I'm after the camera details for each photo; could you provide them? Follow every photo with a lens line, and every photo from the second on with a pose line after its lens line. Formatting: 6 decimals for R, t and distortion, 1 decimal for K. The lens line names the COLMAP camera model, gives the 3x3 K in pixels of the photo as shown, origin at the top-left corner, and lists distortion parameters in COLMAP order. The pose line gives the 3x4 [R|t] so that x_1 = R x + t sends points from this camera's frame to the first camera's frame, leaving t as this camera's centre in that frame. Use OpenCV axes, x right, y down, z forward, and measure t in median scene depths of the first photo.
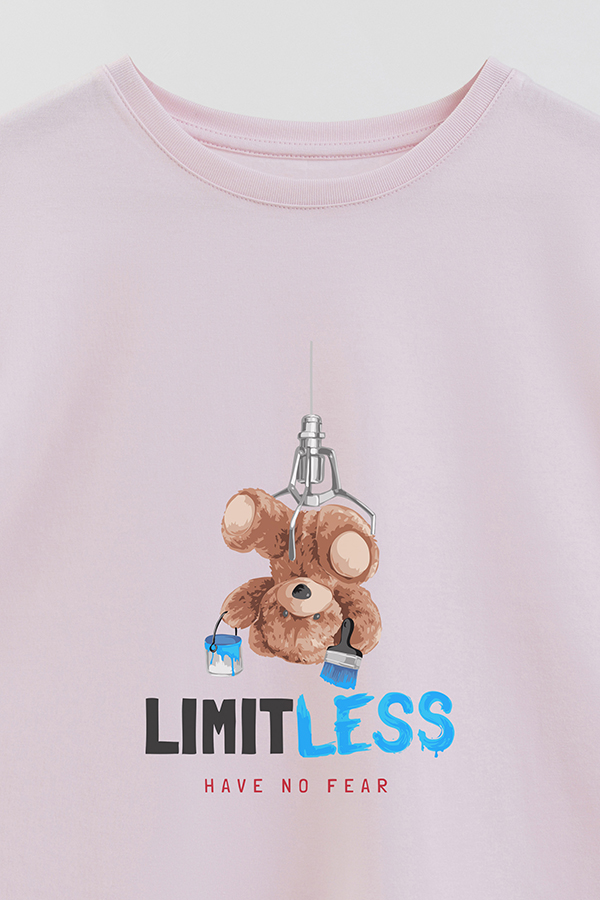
lens RADIAL K [[4239.2, 0, 301.8], [0, 4239.2, 443.3], [0, 0, 1]] dist [0.846856, 0.000000]
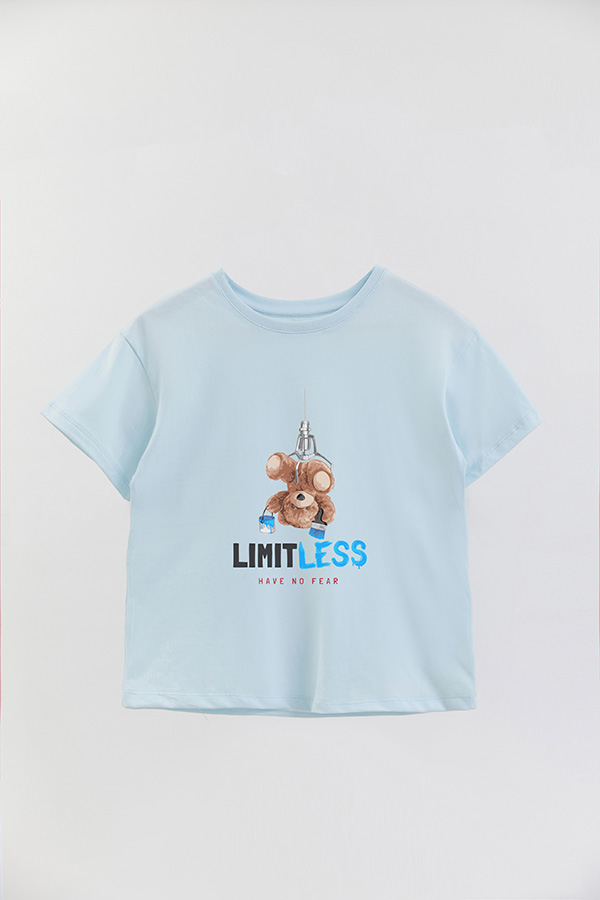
lens RADIAL K [[4239.2, 0, 298.9], [0, 4239.2, 449.6], [0, 0, 1]] dist [0.846856, 0.000000]
pose [[0.999996, 0.000181, 0.002669, -0.007185], [-0.000022, 0.998227, -0.059516, 0.146195], [-0.002675, 0.059516, 0.998224, -1.300880]]
